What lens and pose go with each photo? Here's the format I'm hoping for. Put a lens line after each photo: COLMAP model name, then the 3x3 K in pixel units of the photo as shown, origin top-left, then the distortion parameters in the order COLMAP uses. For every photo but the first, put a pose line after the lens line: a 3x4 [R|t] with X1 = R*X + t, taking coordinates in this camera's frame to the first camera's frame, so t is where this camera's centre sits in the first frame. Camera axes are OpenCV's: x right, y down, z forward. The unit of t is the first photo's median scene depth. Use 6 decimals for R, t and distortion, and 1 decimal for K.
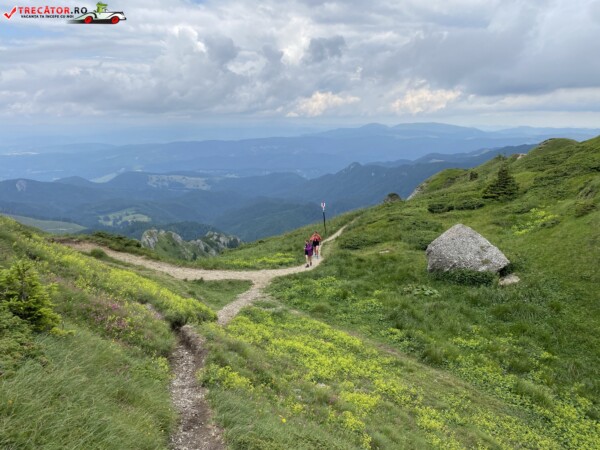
lens RADIAL K [[451.8, 0, 293.9], [0, 451.8, 222.3], [0, 0, 1]] dist [0.035451, -0.030514]
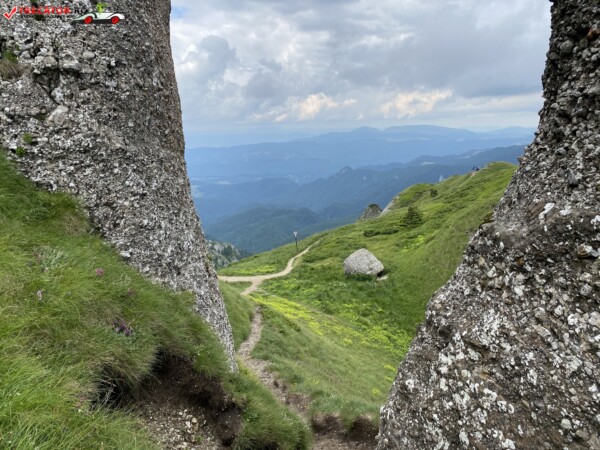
lens RADIAL K [[451.8, 0, 293.9], [0, 451.8, 222.3], [0, 0, 1]] dist [0.035451, -0.030514]
pose [[0.999642, -0.022064, 0.015162, 0.057113], [0.022232, 0.999692, -0.010990, -0.090162], [-0.014914, 0.011323, 0.999825, -0.856689]]
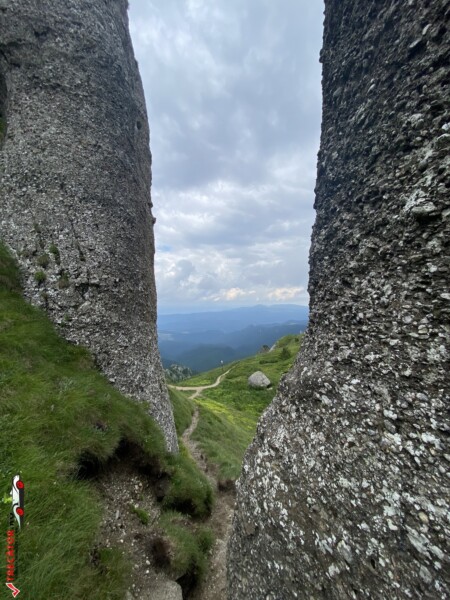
lens RADIAL K [[240.9, 0, 225.0], [0, 240.9, 300.0], [0, 0, 1]] dist [0.019373, -0.019742]
pose [[0.999650, -0.005672, 0.025858, 0.073443], [0.011547, 0.972382, -0.233109, -0.096848], [-0.023822, 0.233326, 0.972107, -0.863038]]
